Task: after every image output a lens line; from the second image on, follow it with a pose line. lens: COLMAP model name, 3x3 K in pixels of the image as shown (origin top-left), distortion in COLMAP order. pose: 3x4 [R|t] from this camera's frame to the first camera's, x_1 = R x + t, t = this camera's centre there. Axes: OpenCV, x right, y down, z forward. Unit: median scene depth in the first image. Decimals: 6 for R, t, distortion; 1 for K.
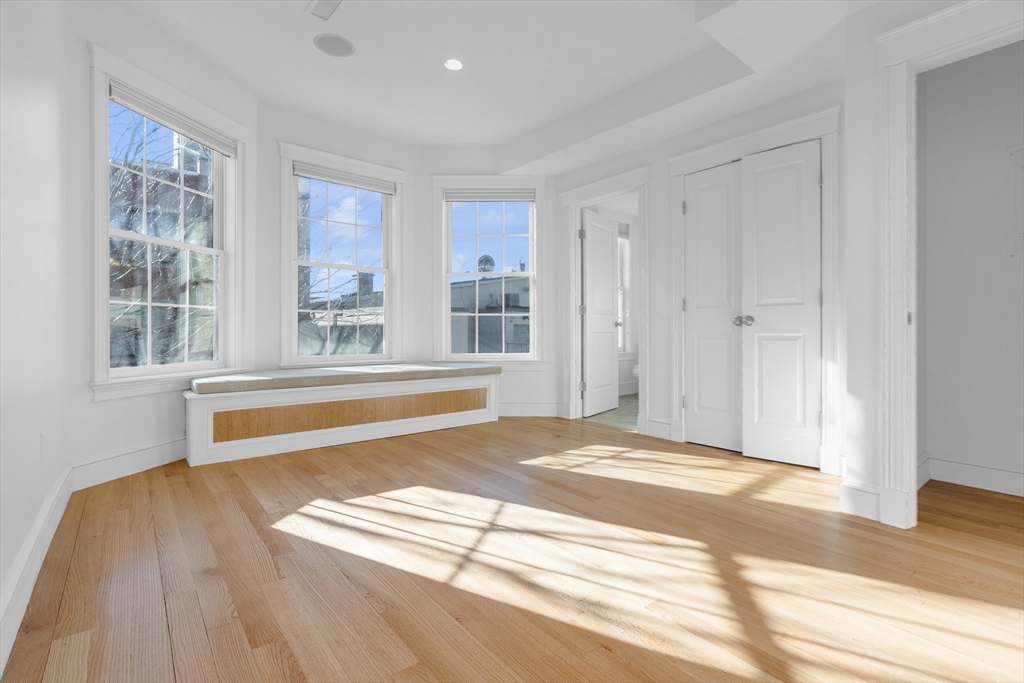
lens RADIAL K [[464.0, 0, 509.1], [0, 464.0, 337.0], [0, 0, 1]] dist [-0.010660, 0.004432]
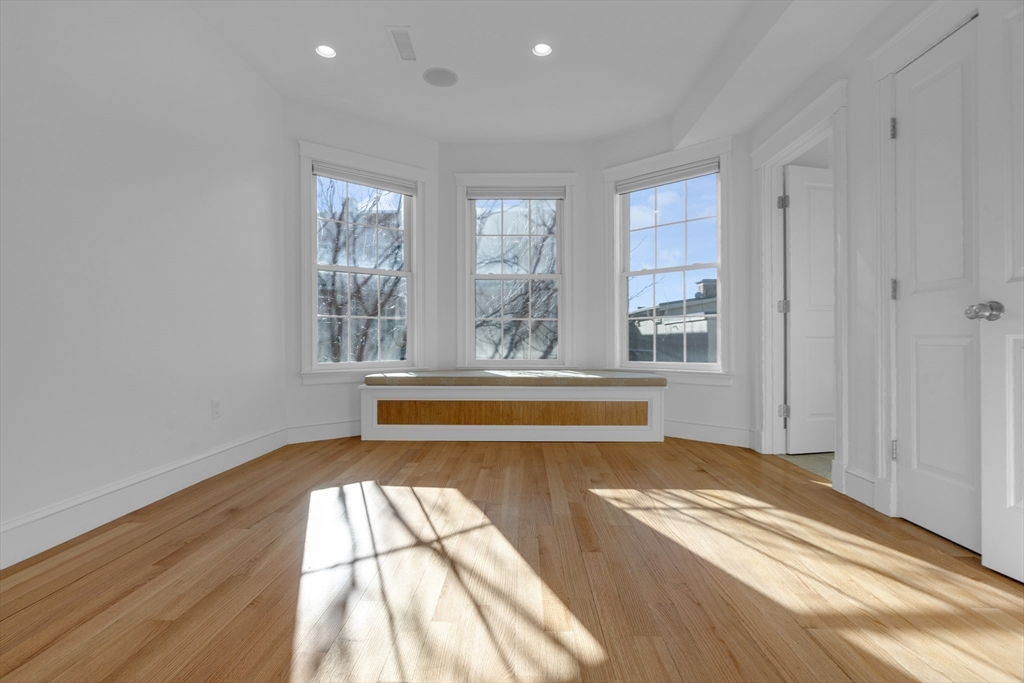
lens RADIAL K [[464.9, 0, 512.0], [0, 464.9, 341.5], [0, 0, 1]] dist [-0.003186, 0.000090]
pose [[0.762471, 0.000897, -0.647021, 0.411952], [-0.006209, 0.999963, -0.005930, 0.005922], [0.646992, 0.008538, 0.762449, 0.231006]]
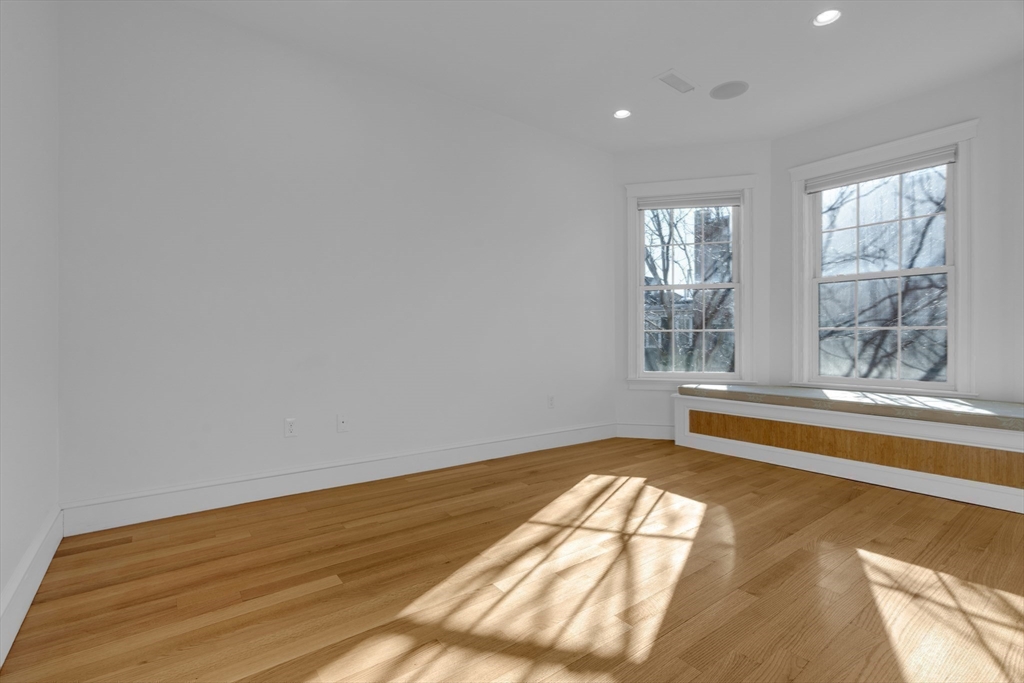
lens RADIAL K [[462.0, 0, 508.9], [0, 462.0, 341.2], [0, 0, 1]] dist [-0.003475, 0.001299]
pose [[-0.025748, -0.002555, -0.999665, 0.632211], [-0.015189, 0.999882, -0.002165, -0.022257], [0.999553, 0.015129, -0.025783, 0.443711]]
